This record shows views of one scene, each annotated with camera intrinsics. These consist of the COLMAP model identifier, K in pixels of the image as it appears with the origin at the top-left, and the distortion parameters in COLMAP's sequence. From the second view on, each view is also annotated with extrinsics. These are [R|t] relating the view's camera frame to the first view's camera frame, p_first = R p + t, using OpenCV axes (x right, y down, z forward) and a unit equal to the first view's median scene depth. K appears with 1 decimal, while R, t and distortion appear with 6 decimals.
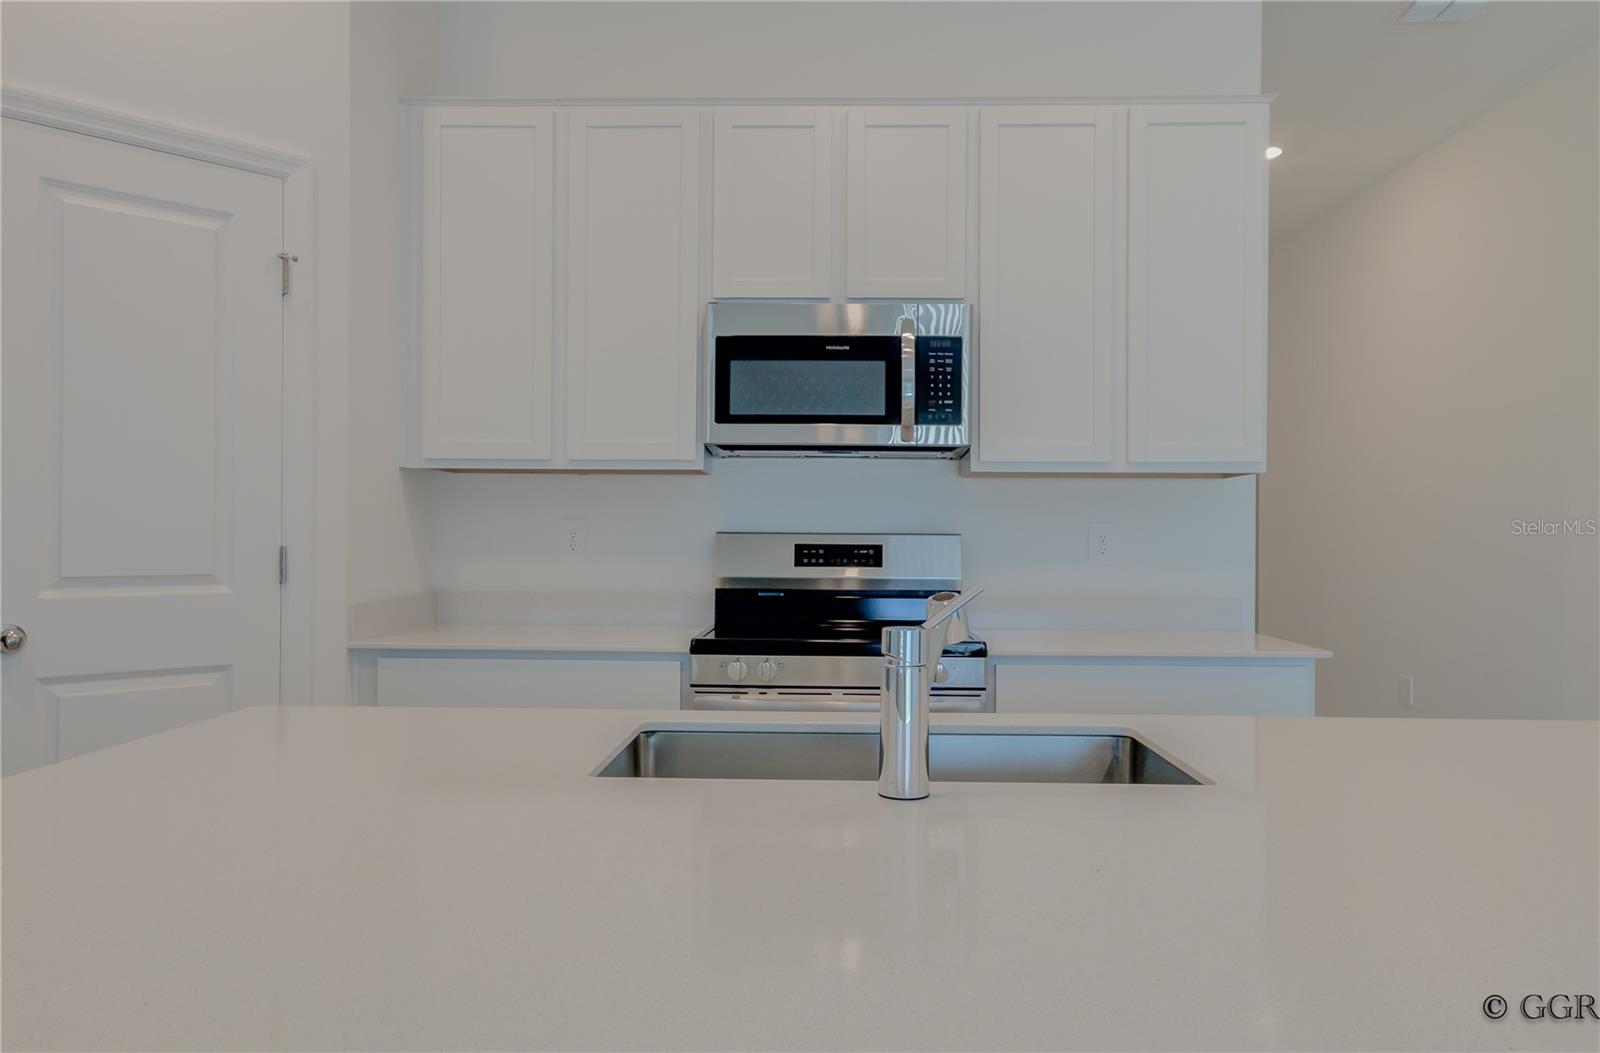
lens RADIAL K [[1078.8, 0, 812.3], [0, 1078.8, 540.1], [0, 0, 1]] dist [-0.006902, 0.001141]
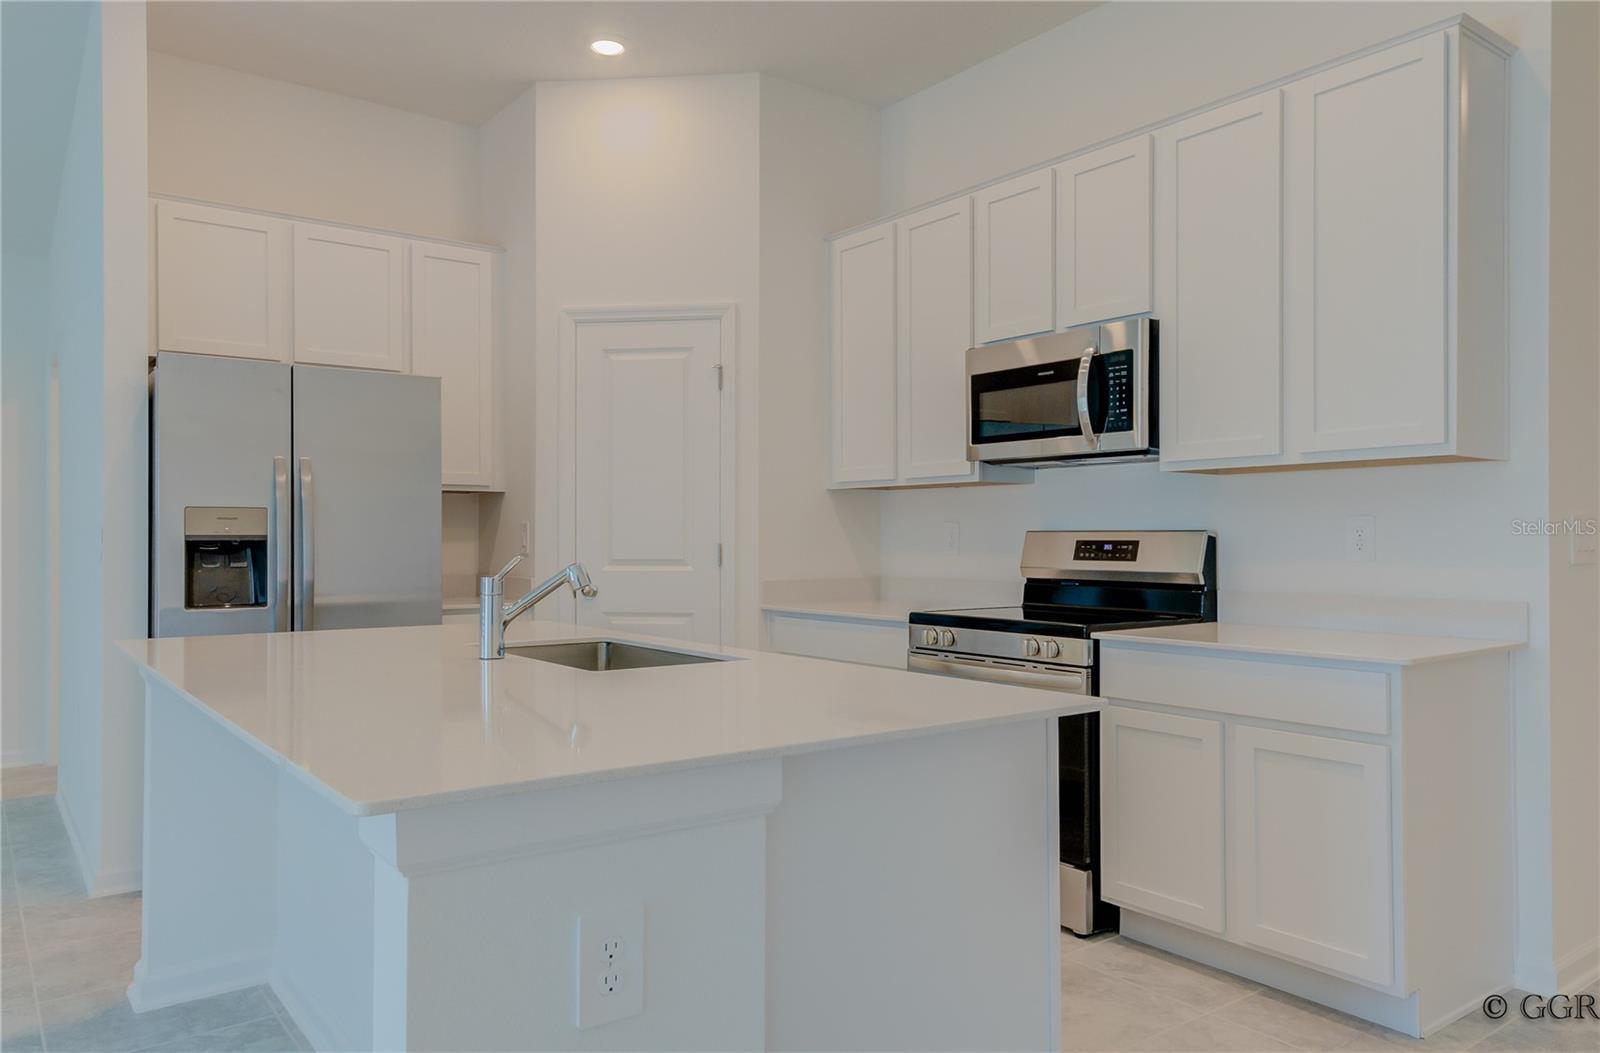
lens RADIAL K [[1119.6, 0, 801.9], [0, 1119.6, 529.2], [0, 0, 1]] dist [0.003002, 0.018415]
pose [[0.620405, -0.012441, -0.784183, 0.807174], [0.004962, 0.999916, -0.011938, 0.004759], [0.784266, 0.003515, 0.620415, 0.035432]]
